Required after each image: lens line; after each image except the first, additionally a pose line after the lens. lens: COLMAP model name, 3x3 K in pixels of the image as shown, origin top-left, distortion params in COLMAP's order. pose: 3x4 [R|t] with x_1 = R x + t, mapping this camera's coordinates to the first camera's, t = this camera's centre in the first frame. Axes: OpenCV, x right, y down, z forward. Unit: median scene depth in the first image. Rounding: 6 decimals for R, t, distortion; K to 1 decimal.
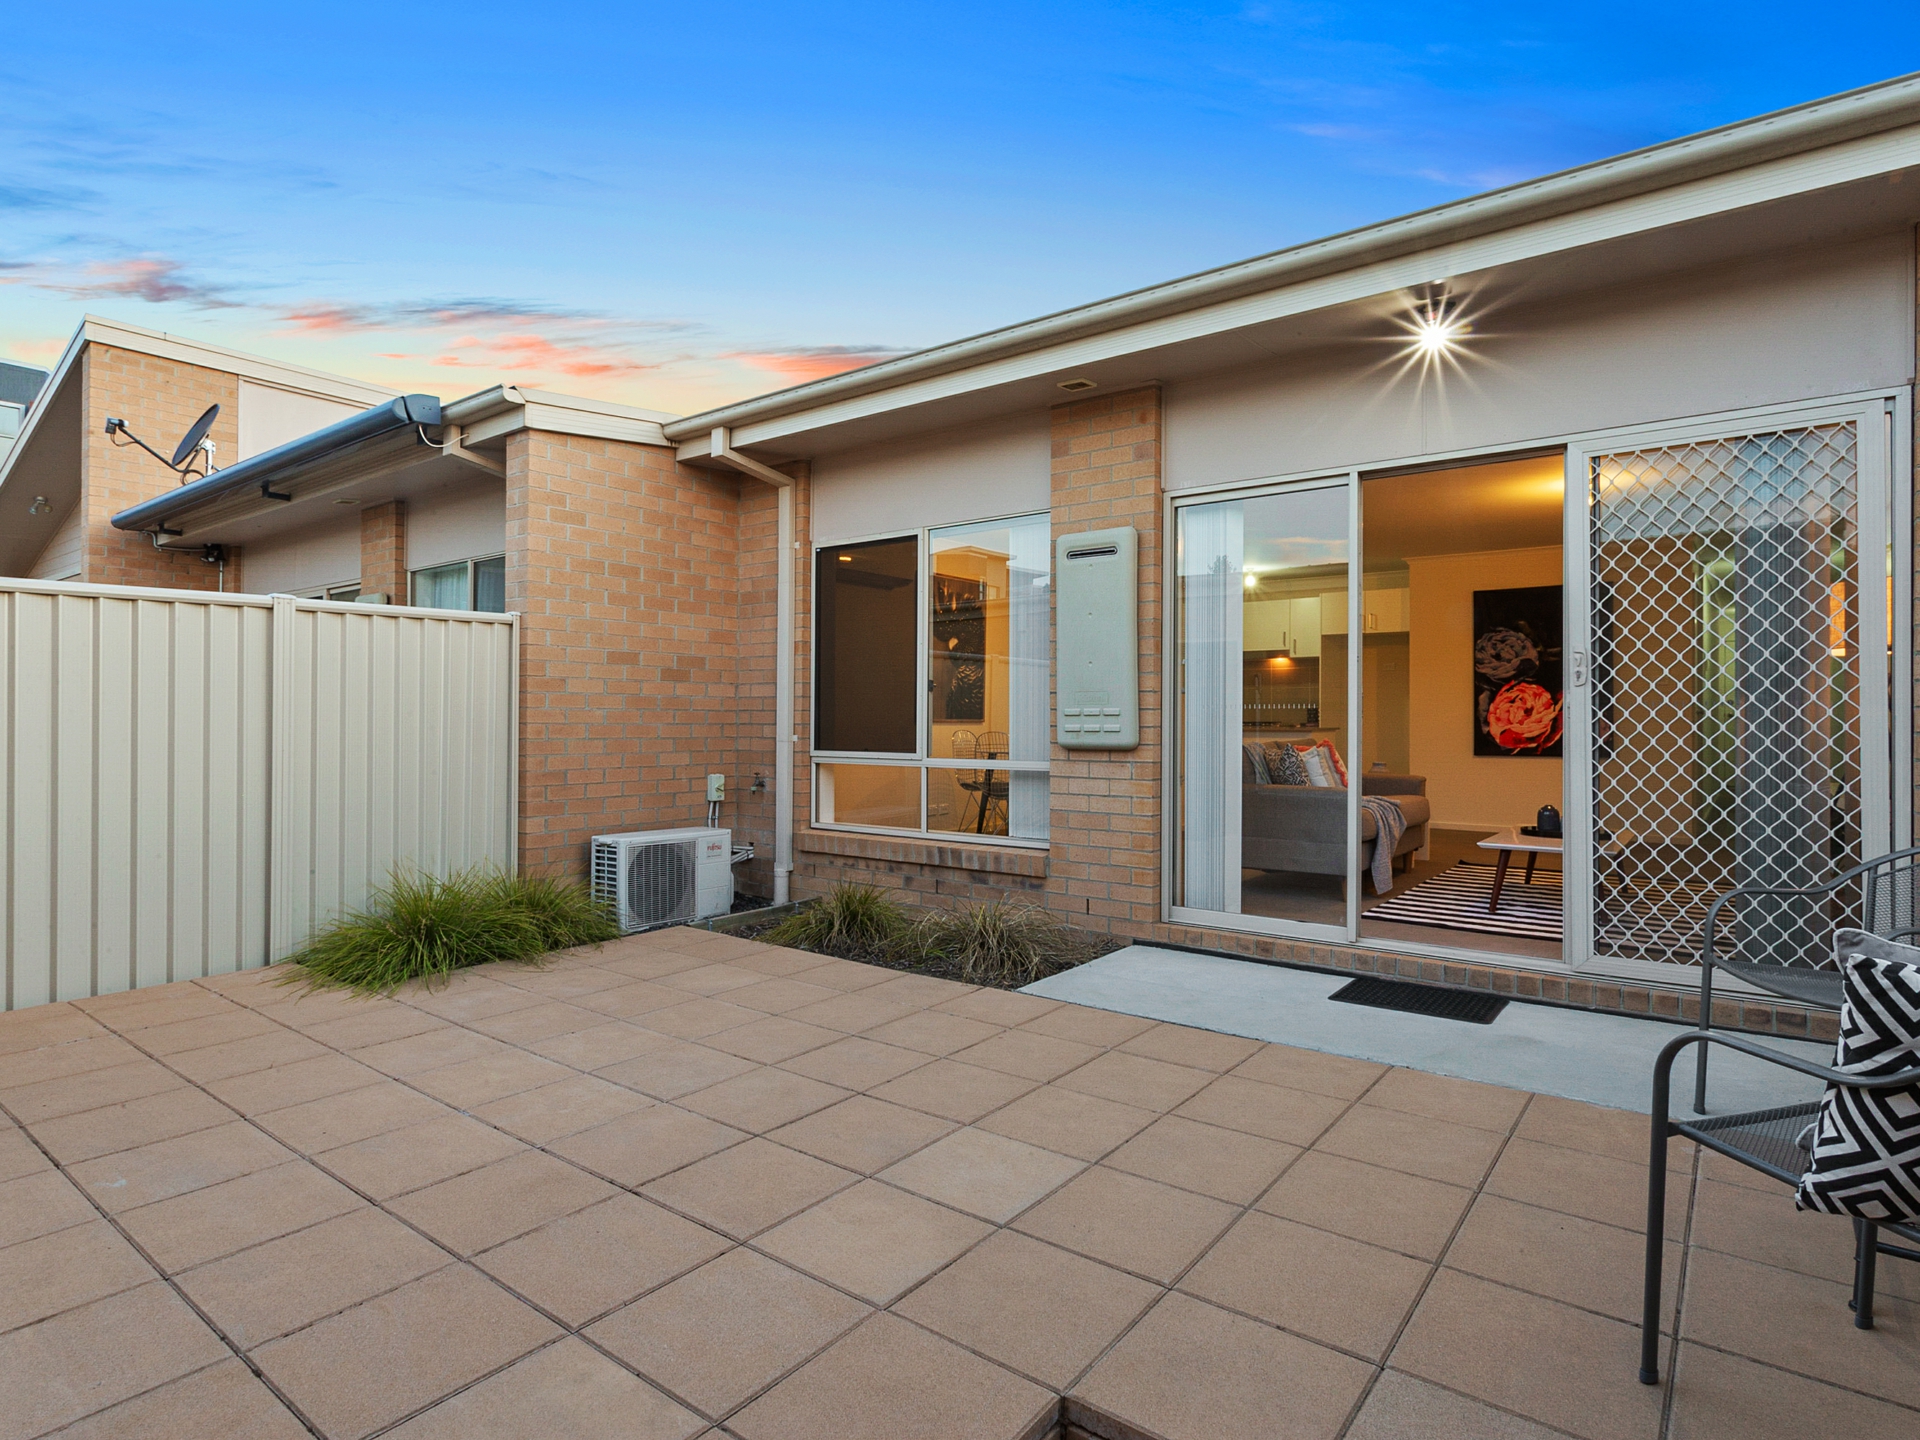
lens RADIAL K [[1039.8, 0, 979.5], [0, 1039.8, 718.5], [0, 0, 1]] dist [-0.002428, 0.004864]
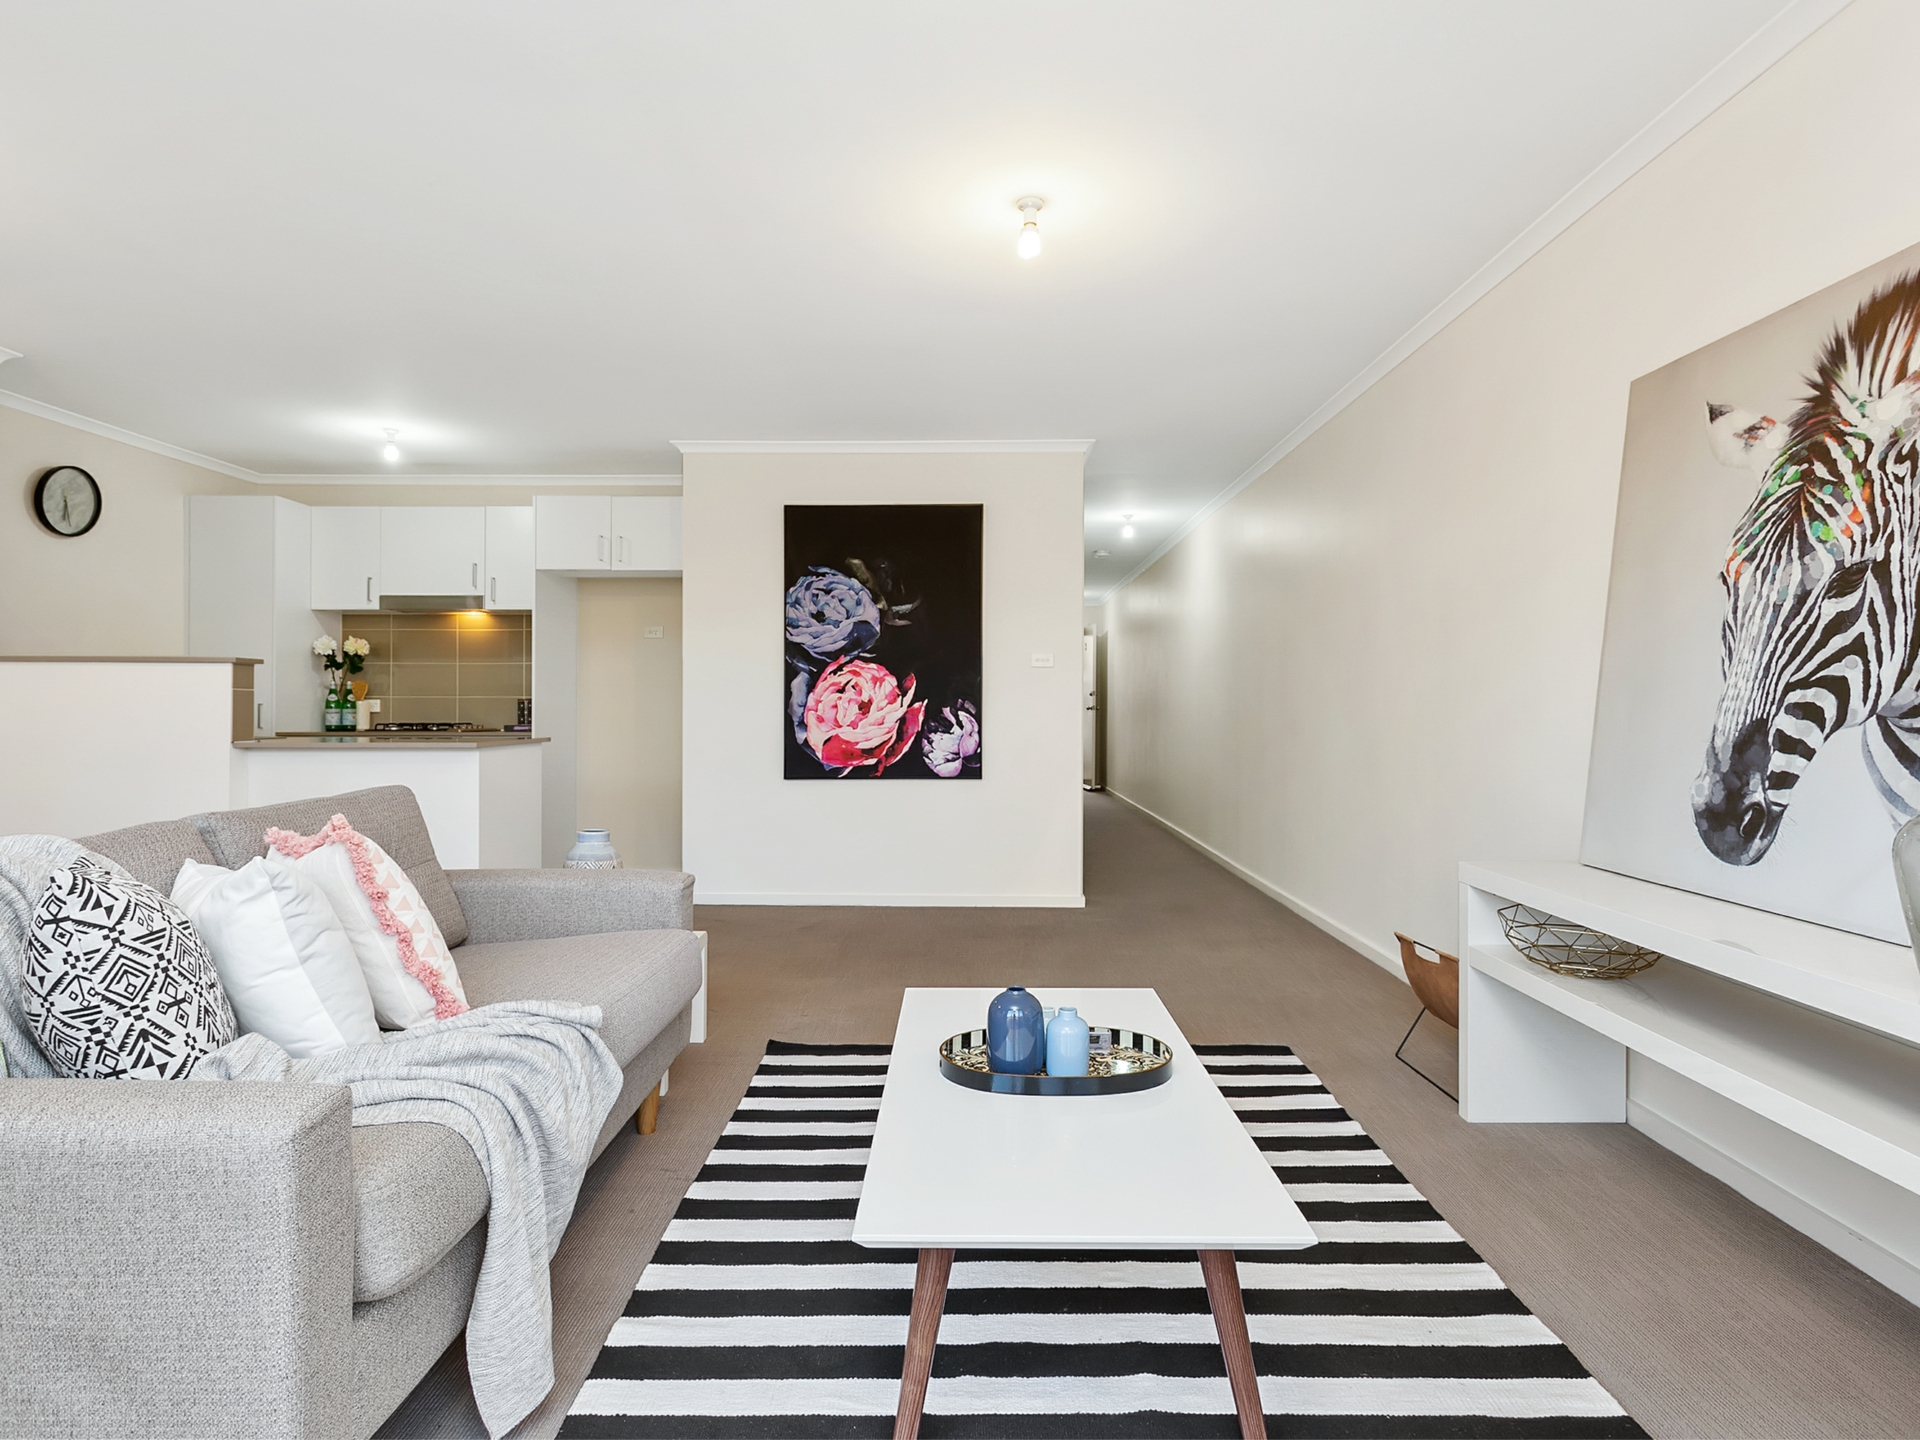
lens RADIAL K [[1039.8, 0, 956.4], [0, 1039.8, 712.9], [0, 0, 1]] dist [-0.002428, 0.004864]
pose [[0.813388, -0.001520, 0.581720, 0.316411], [-0.001073, 0.999991, 0.004113, -0.008694], [-0.581721, -0.003969, 0.813379, 0.692301]]
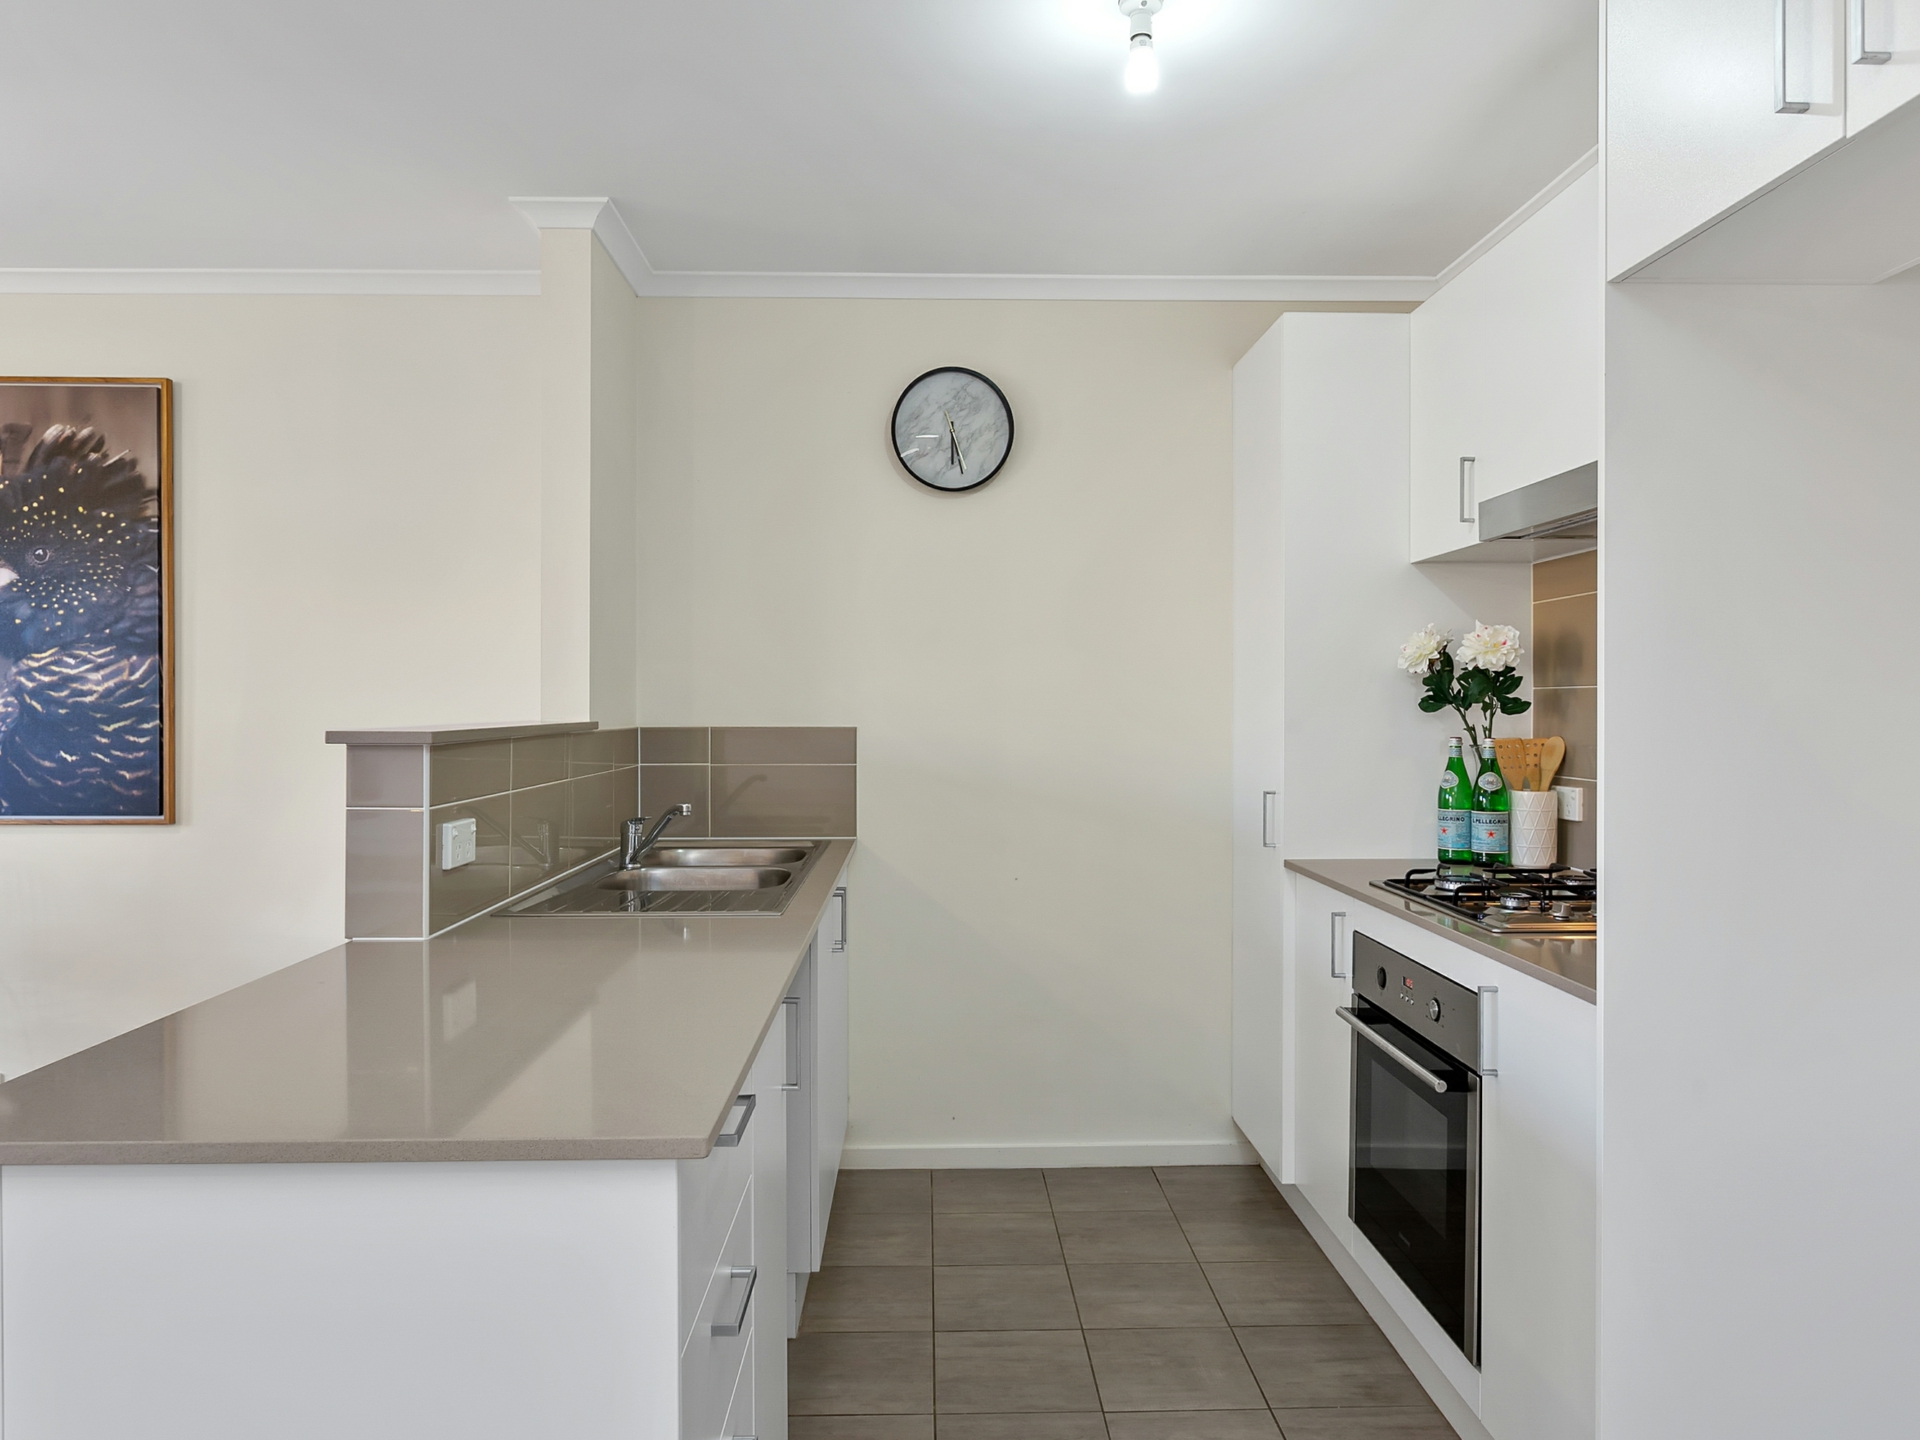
lens RADIAL K [[1290.5, 0, 954.9], [0, 1290.5, 713.6], [0, 0, 1]] dist [0.002472, 0.008607]
pose [[0.606230, 0.003402, -0.795282, 0.695036], [0.000397, 0.999989, 0.004581, -0.047034], [0.795289, -0.003093, 0.606222, 1.424517]]
